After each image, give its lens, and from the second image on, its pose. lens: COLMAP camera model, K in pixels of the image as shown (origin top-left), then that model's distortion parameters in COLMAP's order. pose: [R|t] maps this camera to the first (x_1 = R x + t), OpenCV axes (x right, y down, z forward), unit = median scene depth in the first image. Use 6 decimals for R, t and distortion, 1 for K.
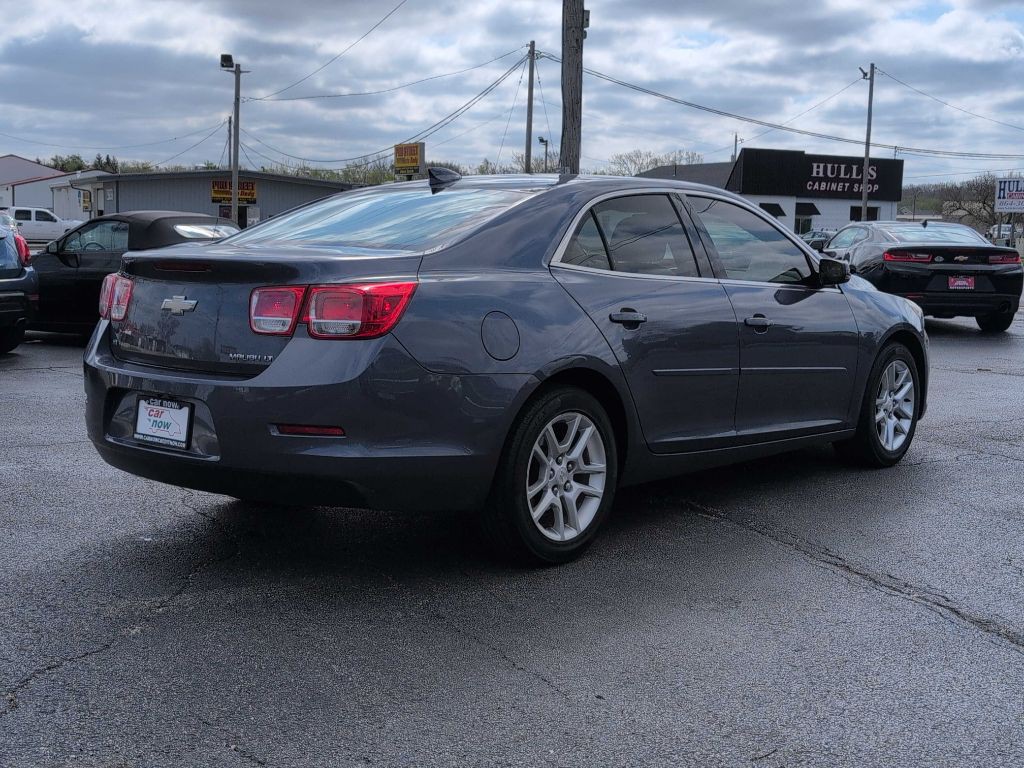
lens RADIAL K [[1308.6, 0, 506.9], [0, 1308.6, 387.8], [0, 0, 1]] dist [0.071890, -0.259782]
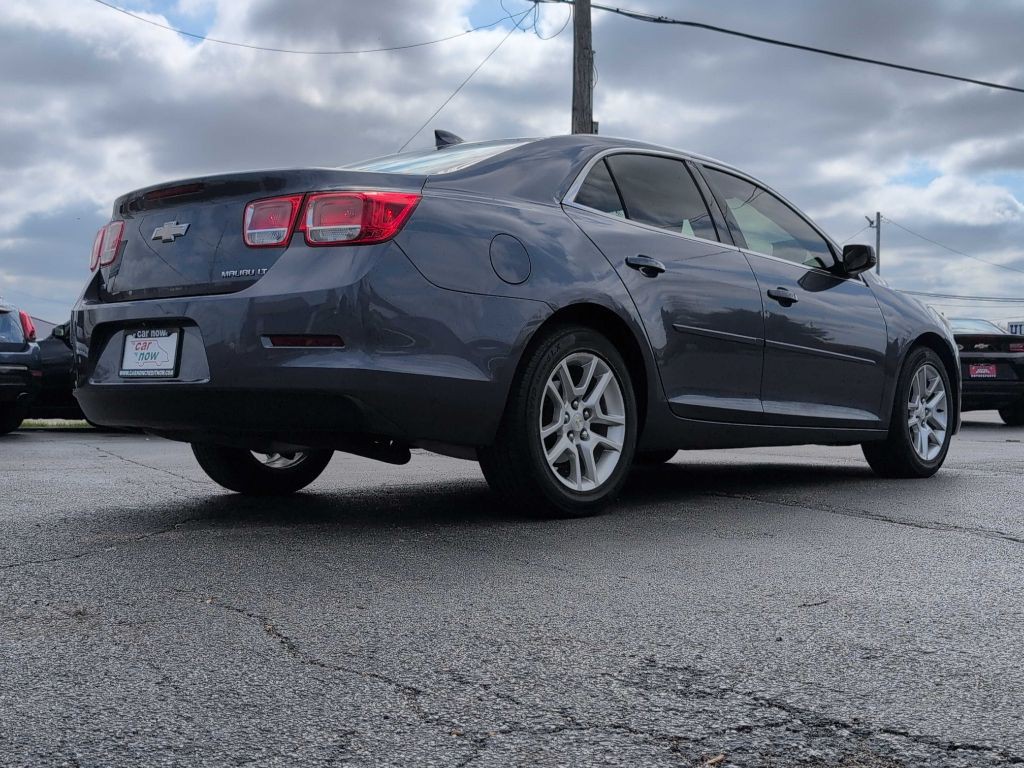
lens RADIAL K [[1311.9, 0, 507.5], [0, 1311.9, 392.1], [0, 0, 1]] dist [0.061232, -0.214173]
pose [[0.999900, -0.010498, -0.009499, 0.001018], [0.009289, 0.992803, -0.119400, 0.154628], [0.010684, 0.119299, 0.992801, 0.069715]]
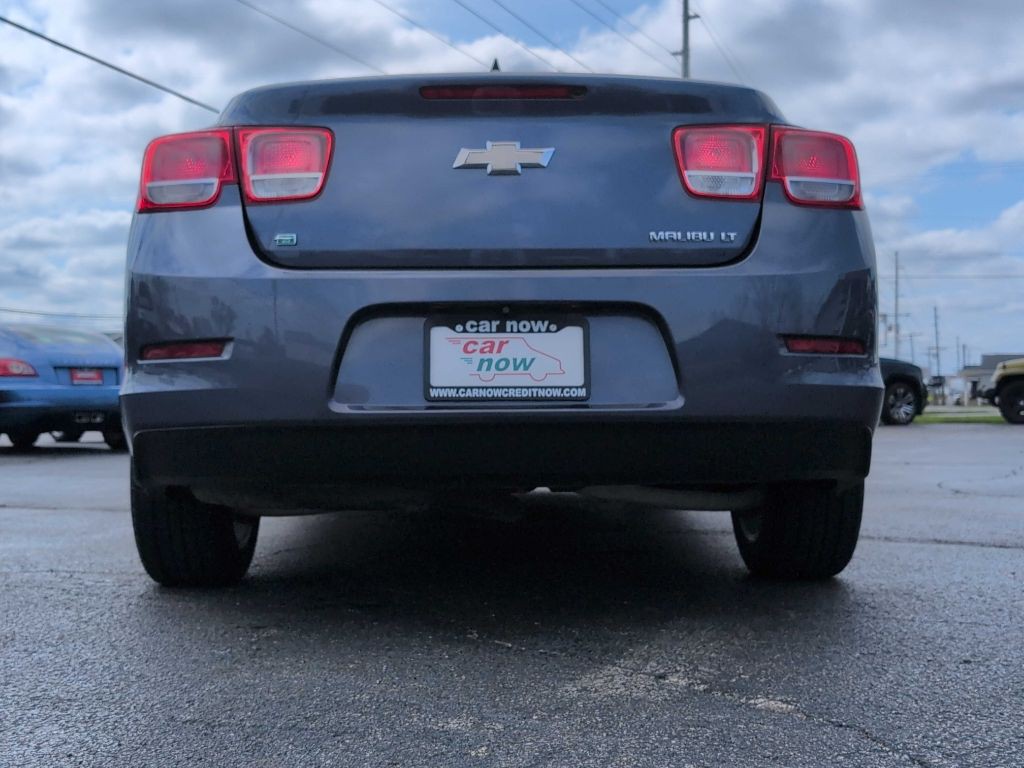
lens RADIAL K [[1313.1, 0, 508.6], [0, 1313.1, 381.7], [0, 0, 1]] dist [0.124366, -0.463157]
pose [[0.745728, -0.005418, 0.666228, -0.581390], [0.095170, 0.990579, -0.098472, 0.082715], [-0.659418, 0.136838, 0.739218, 0.546028]]
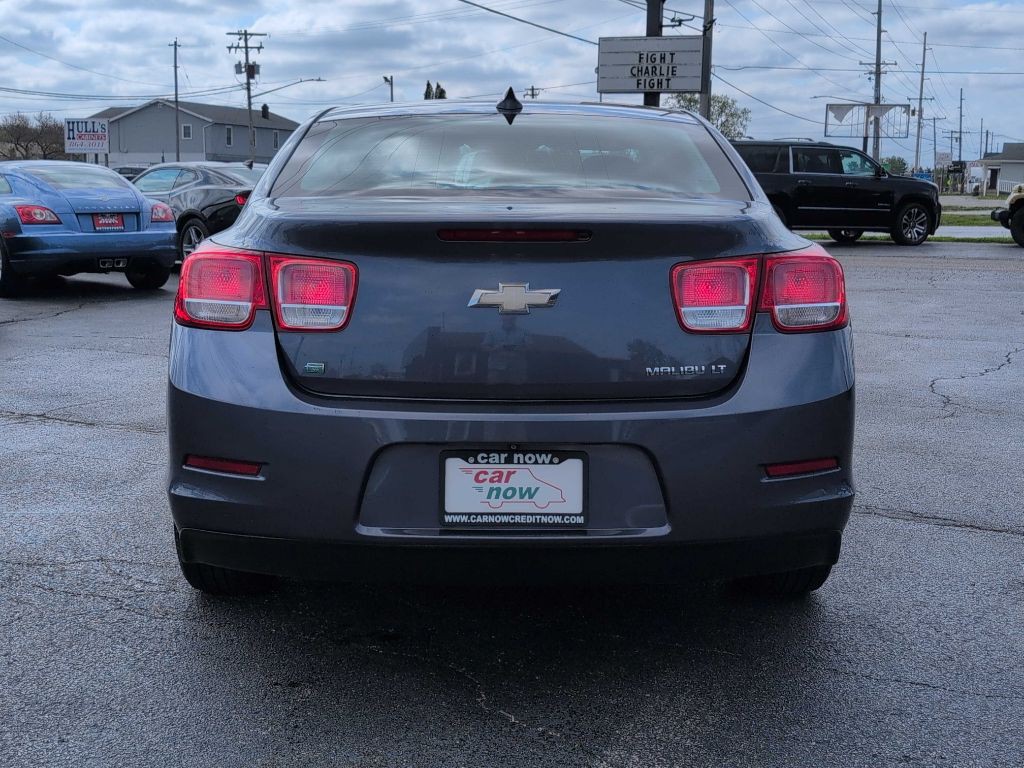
lens RADIAL K [[1308.6, 0, 506.9], [0, 1308.6, 387.8], [0, 0, 1]] dist [0.071890, -0.259782]
pose [[0.754331, -0.108593, 0.647451, -0.606393], [0.080058, 0.994080, 0.073458, -0.061246], [-0.651595, -0.003578, 0.758559, 0.494591]]
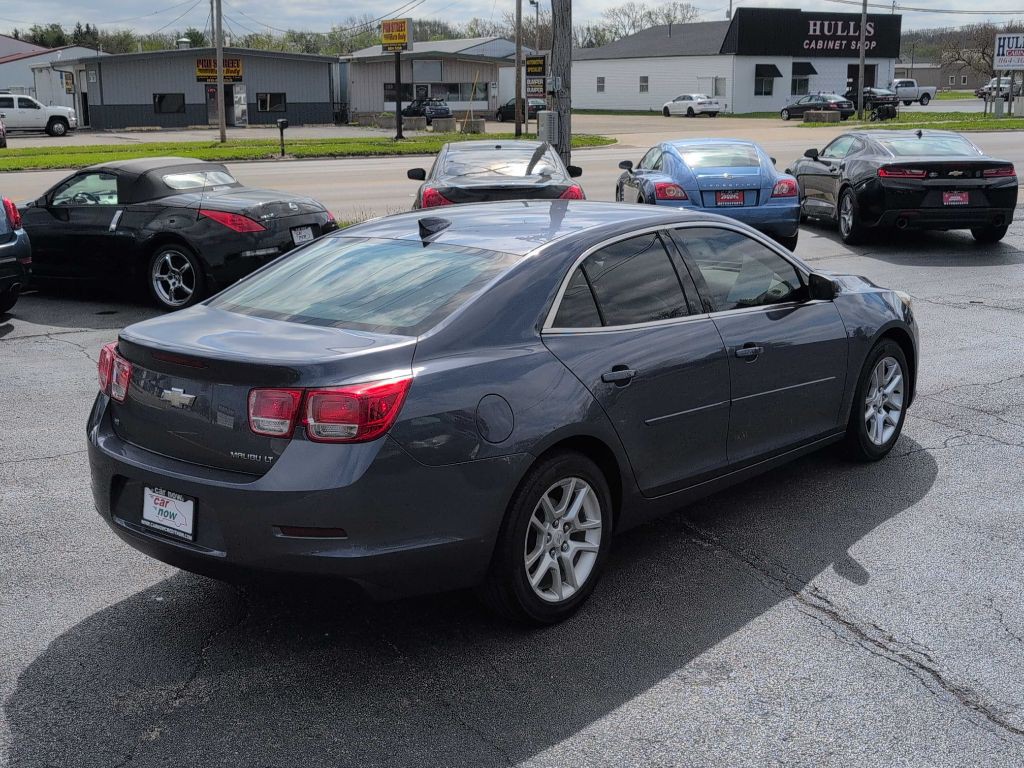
lens RADIAL K [[1311.9, 0, 517.7], [0, 1311.9, 387.6], [0, 0, 1]] dist [0.036005, -0.111571]
pose [[0.999546, -0.029222, 0.007404, 0.005549], [0.028290, 0.994128, 0.104450, -0.156801], [-0.010413, -0.104193, 0.994503, -0.013668]]
